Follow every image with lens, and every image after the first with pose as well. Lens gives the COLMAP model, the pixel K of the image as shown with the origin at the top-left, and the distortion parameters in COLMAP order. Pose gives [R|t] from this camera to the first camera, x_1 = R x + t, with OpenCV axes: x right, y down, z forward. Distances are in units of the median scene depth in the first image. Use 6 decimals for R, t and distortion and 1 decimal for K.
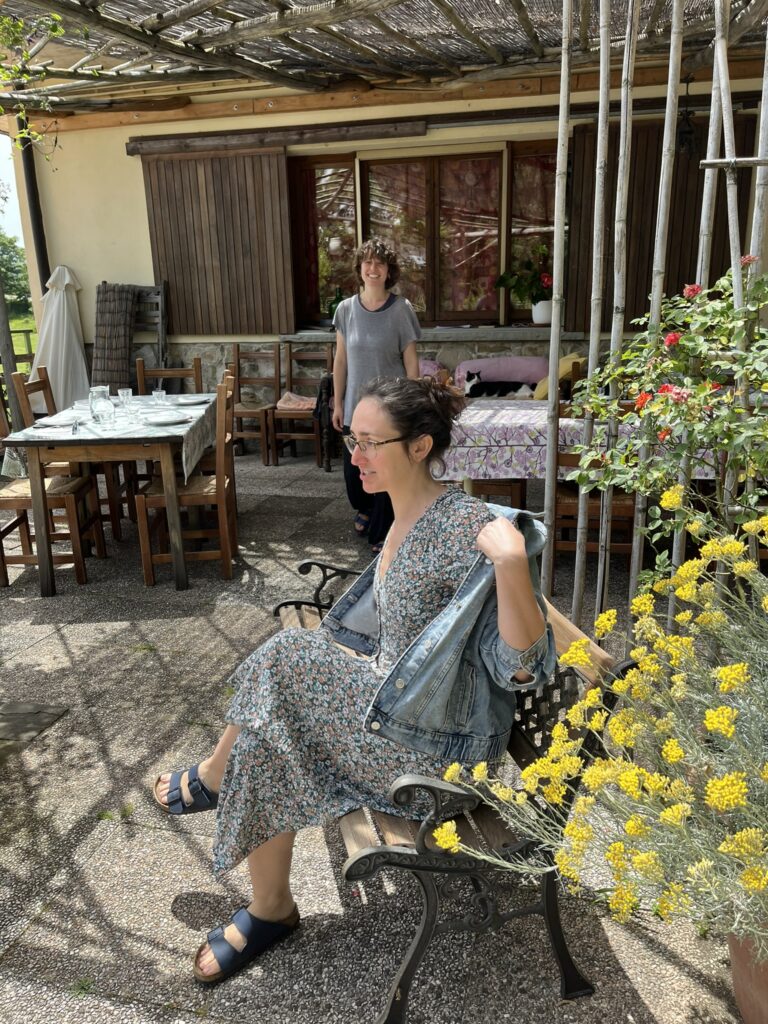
lens RADIAL K [[777.6, 0, 386.5], [0, 777.6, 513.1], [0, 0, 1]] dist [0.065912, -0.092899]
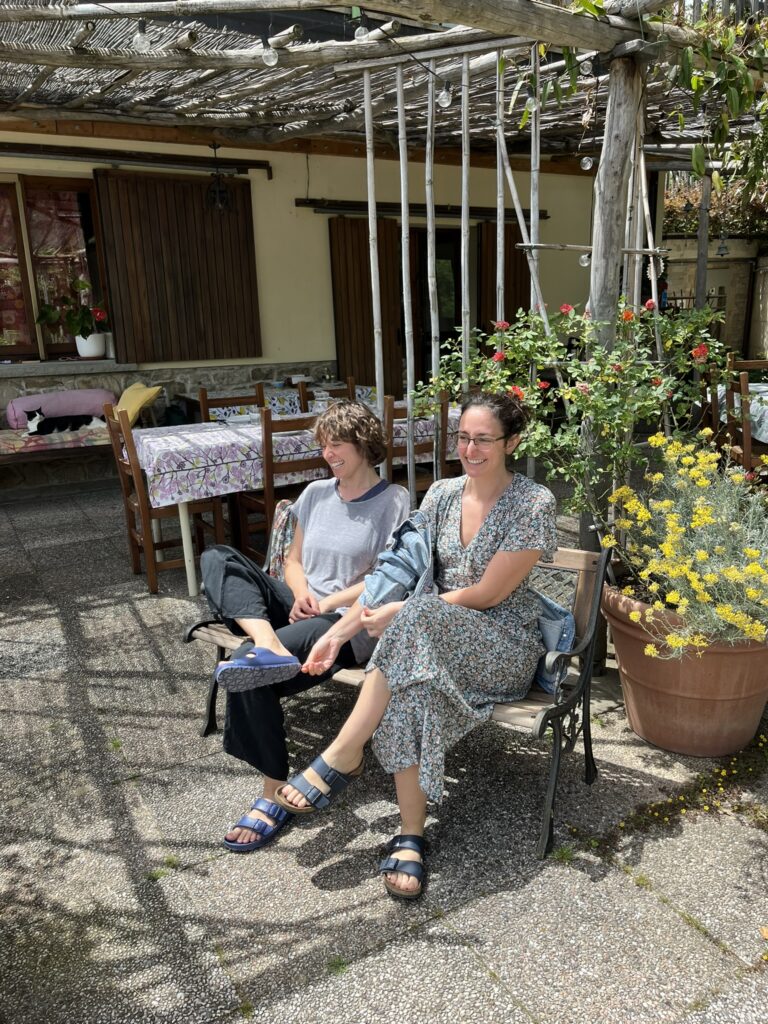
lens RADIAL K [[777.6, 0, 389.9], [0, 777.6, 510.2], [0, 0, 1]] dist [0.065912, -0.092899]
pose [[0.713060, -0.170321, 0.680100, -0.436740], [0.199098, 0.979299, 0.036503, -0.015443], [-0.672239, 0.109378, 0.732210, 0.039954]]
